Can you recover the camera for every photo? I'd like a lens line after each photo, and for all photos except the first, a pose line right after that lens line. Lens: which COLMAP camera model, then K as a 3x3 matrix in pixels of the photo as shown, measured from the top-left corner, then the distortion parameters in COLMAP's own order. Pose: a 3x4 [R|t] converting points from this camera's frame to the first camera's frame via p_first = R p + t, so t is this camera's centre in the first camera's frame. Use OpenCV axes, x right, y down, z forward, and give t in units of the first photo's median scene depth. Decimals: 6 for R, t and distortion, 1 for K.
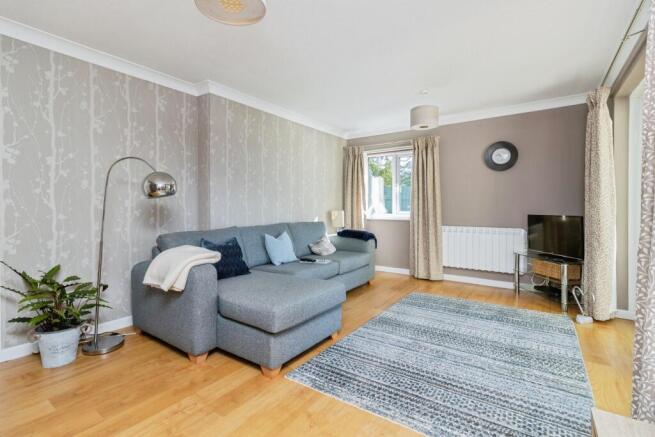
lens RADIAL K [[304.5, 0, 324.6], [0, 304.5, 208.6], [0, 0, 1]] dist [-0.000472, 0.000028]
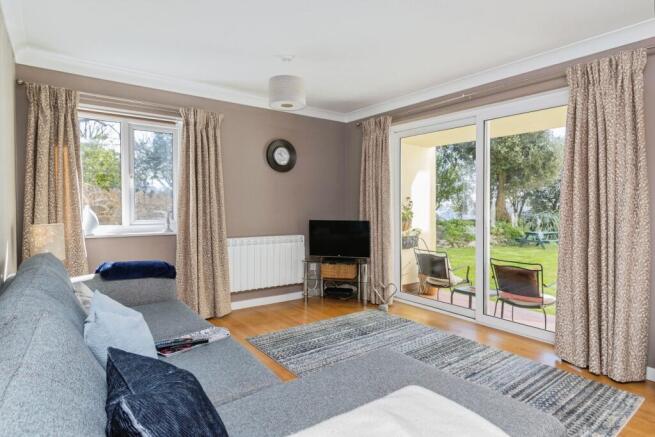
lens RADIAL K [[365.6, 0, 328.2], [0, 365.6, 210.0], [0, 0, 1]] dist [-0.000410, -0.000050]
pose [[0.303377, -0.011689, 0.952799, -0.428913], [-0.003468, 0.999905, 0.013371, -0.028385], [-0.952864, -0.007360, 0.303307, 0.566765]]
